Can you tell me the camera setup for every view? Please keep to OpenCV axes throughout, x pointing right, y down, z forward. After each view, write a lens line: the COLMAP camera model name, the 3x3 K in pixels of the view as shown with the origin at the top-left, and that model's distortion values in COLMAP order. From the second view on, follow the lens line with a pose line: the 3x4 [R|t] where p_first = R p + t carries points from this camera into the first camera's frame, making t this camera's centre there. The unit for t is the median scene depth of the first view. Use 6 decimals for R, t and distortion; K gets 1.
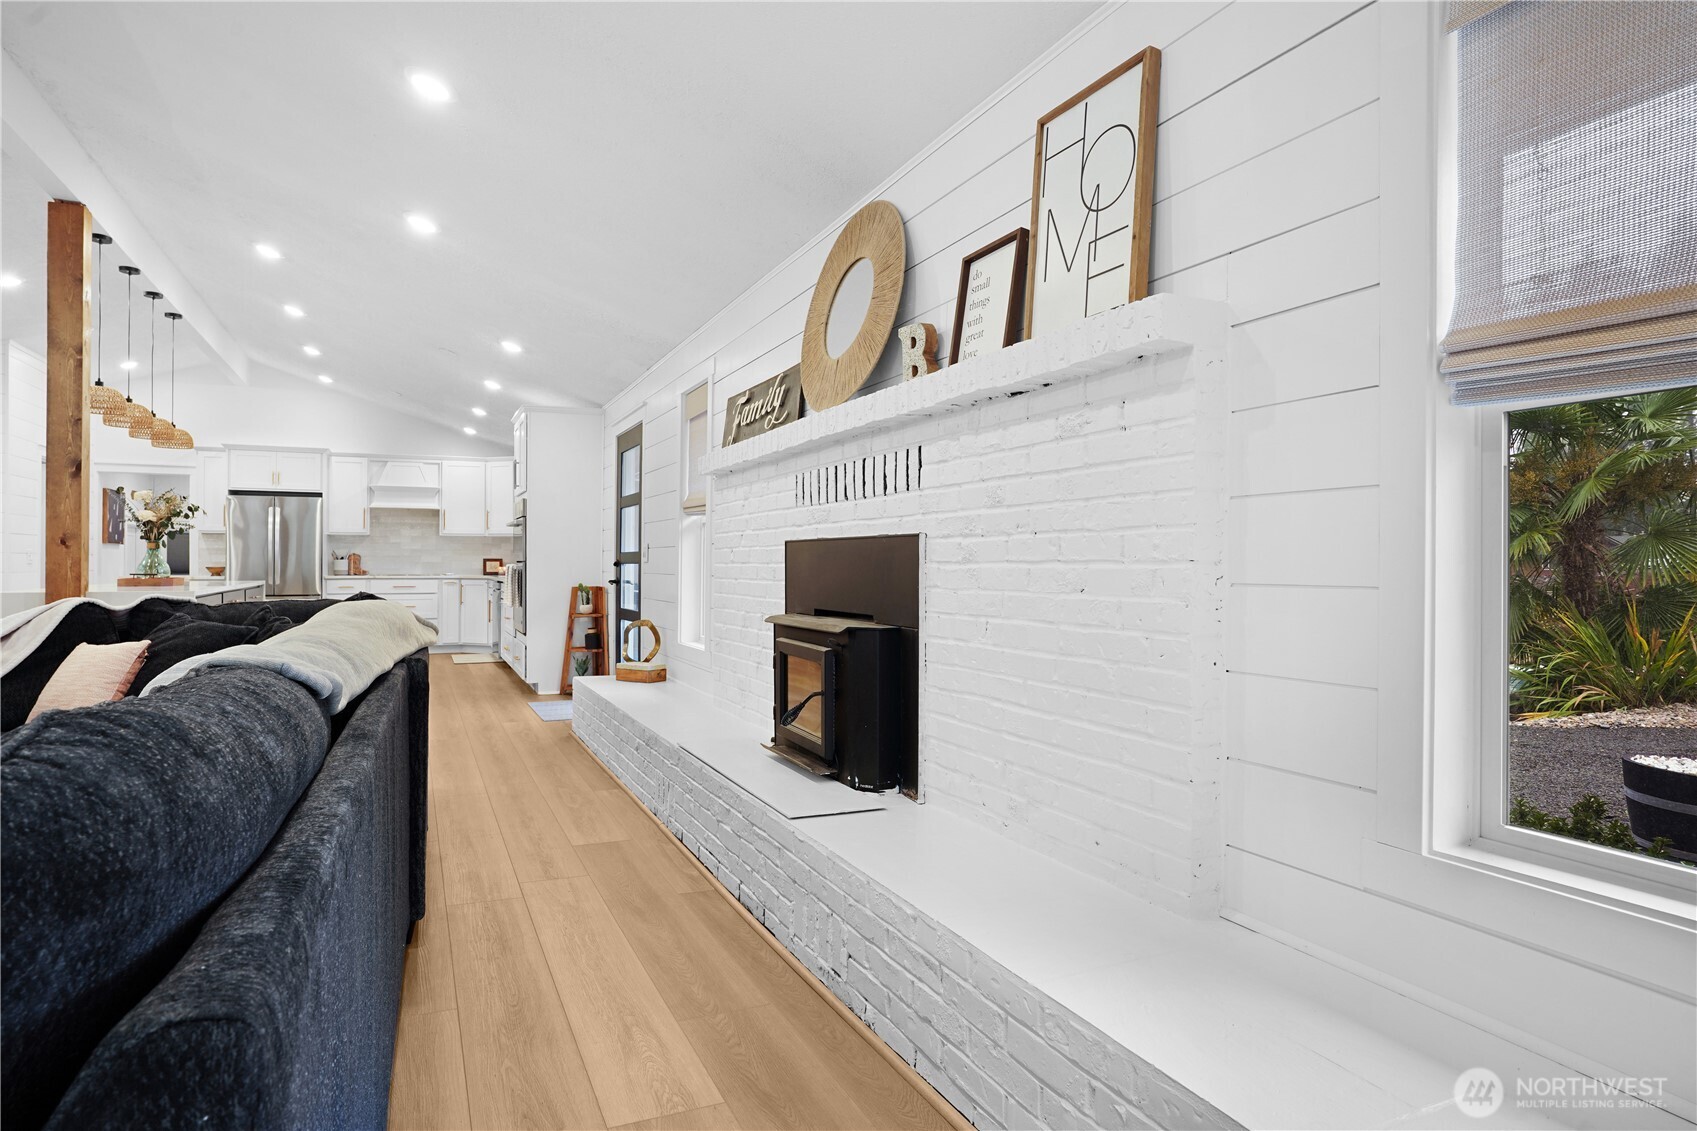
lens RADIAL K [[964.9, 0, 804.5], [0, 964.9, 554.9], [0, 0, 1]] dist [-0.004119, 0.001134]
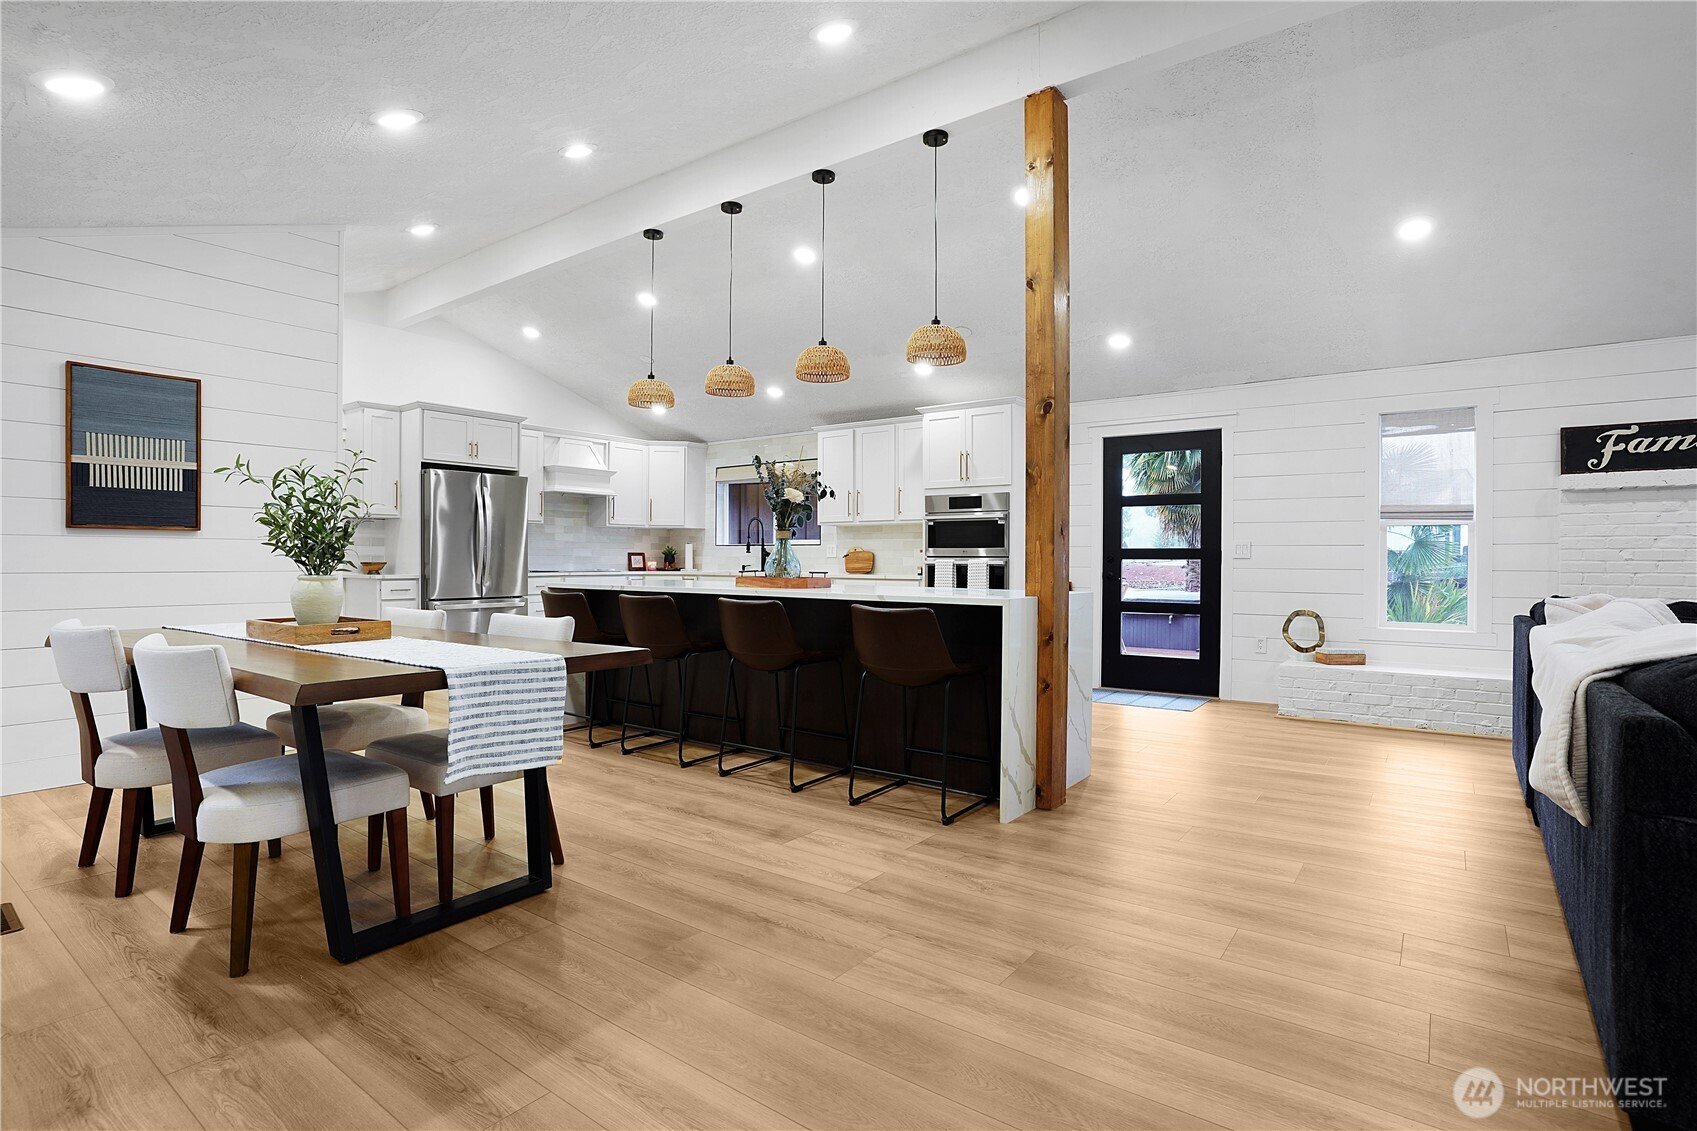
lens RADIAL K [[839.2, 0, 831.8], [0, 839.2, 565.7], [0, 0, 1]] dist [-0.076884, 0.035208]
pose [[0.863691, -0.000759, 0.504021, -0.645841], [-0.008314, 0.999841, 0.015753, 0.002670], [-0.503953, -0.017796, 0.863548, 0.265288]]
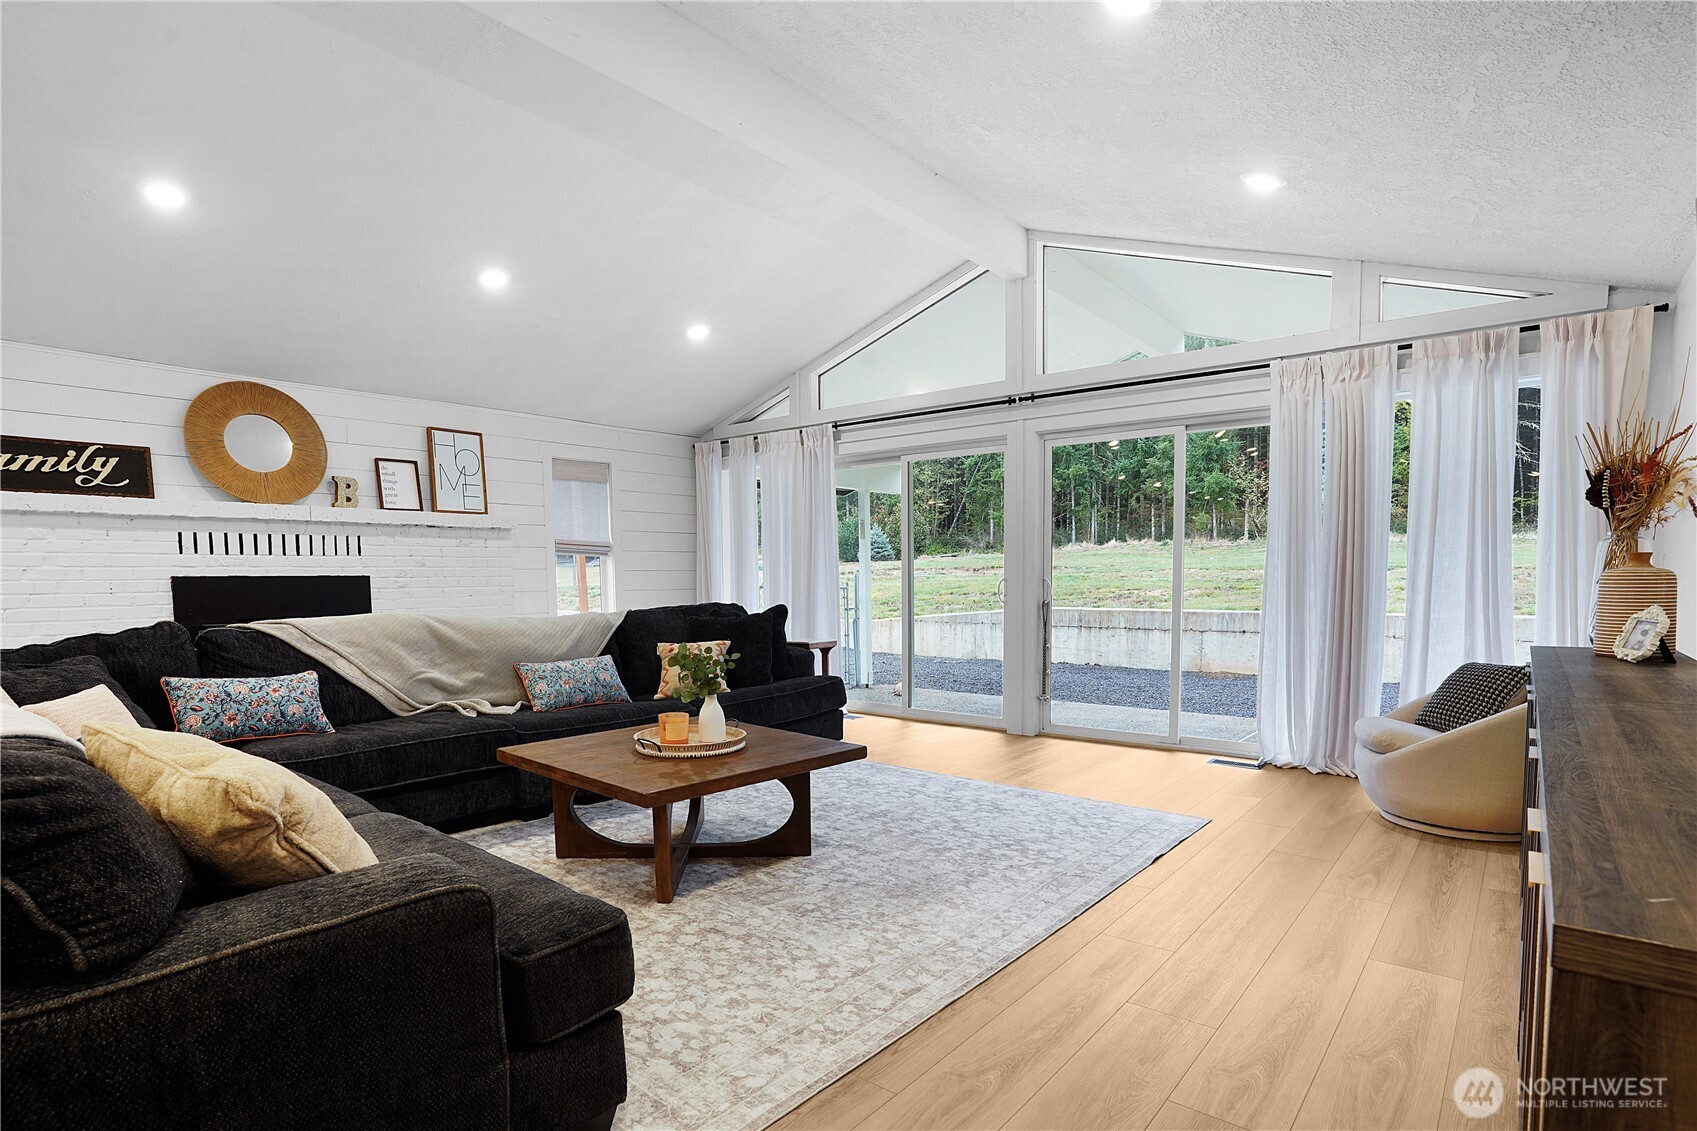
lens RADIAL K [[864.8, 0, 847.0], [0, 864.8, 639.4], [0, 0, 1]] dist [-0.049074, 0.016695]
pose [[-0.466817, -0.059867, 0.882325, -0.579779], [0.000672, 0.997682, 0.068050, -0.002823], [-0.884354, 0.032360, -0.465694, 0.255804]]
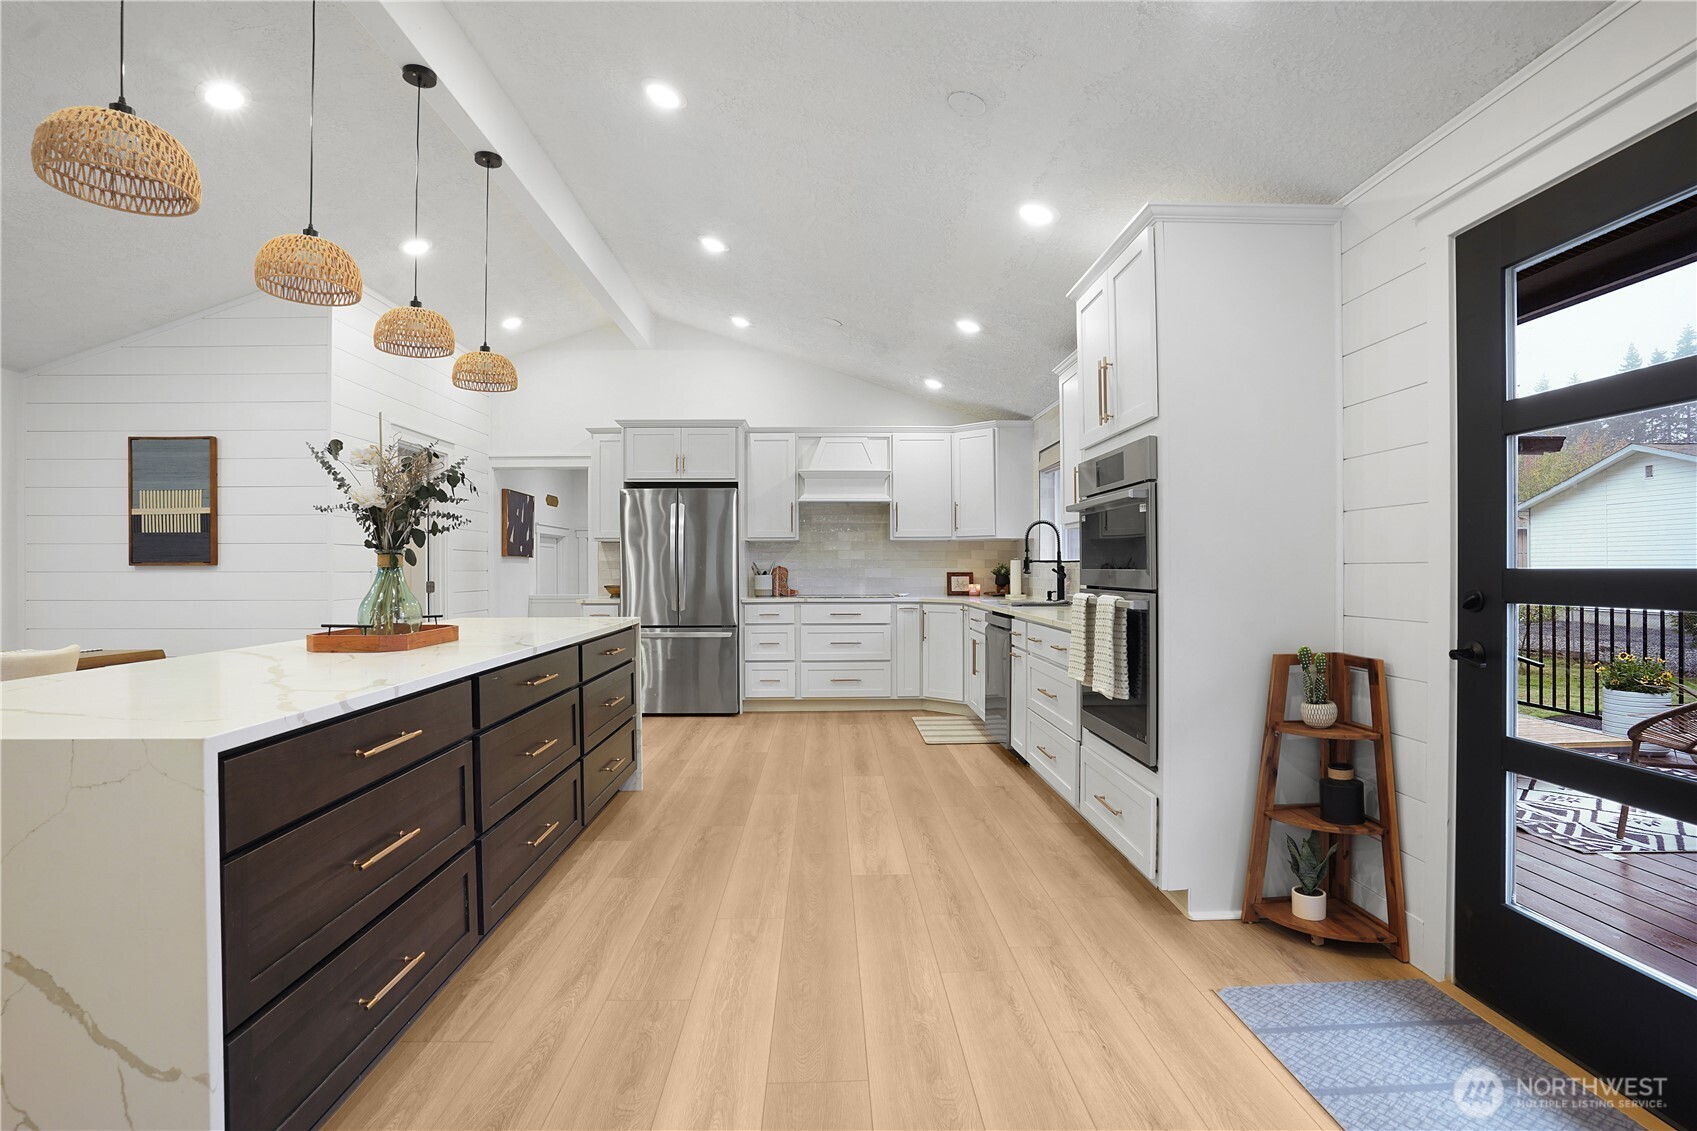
lens RADIAL K [[839.2, 0, 837.8], [0, 839.2, 563.2], [0, 0, 1]] dist [-0.076884, 0.035208]
pose [[0.931165, -0.006531, -0.364538, -0.212483], [0.007606, 0.999970, 0.001512, -0.004923], [0.364518, -0.004180, 0.931187, 0.463712]]
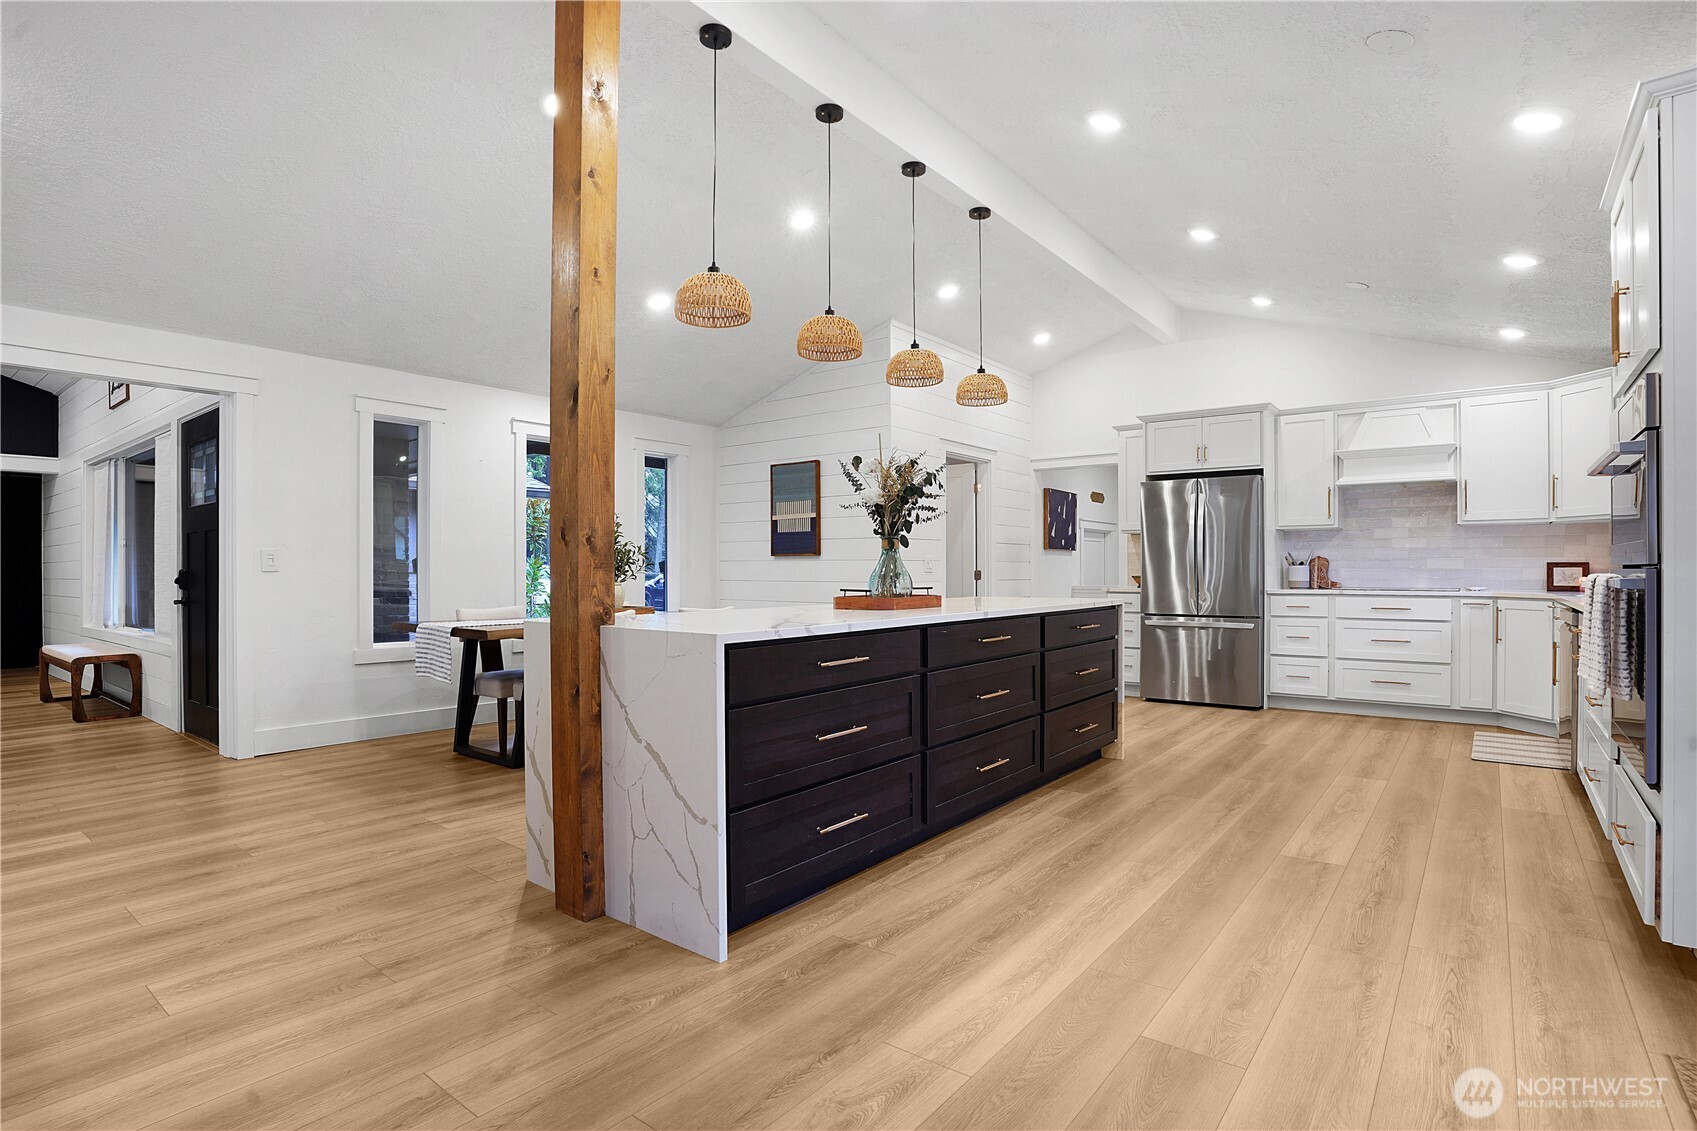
lens RADIAL K [[839.2, 0, 841.3], [0, 839.2, 573.2], [0, 0, 1]] dist [-0.076884, 0.035208]
pose [[0.488182, 0.002258, -0.872739, -0.138360], [0.009026, 0.999930, 0.007635, 0.003209], [0.872695, -0.011605, 0.488128, 0.463786]]
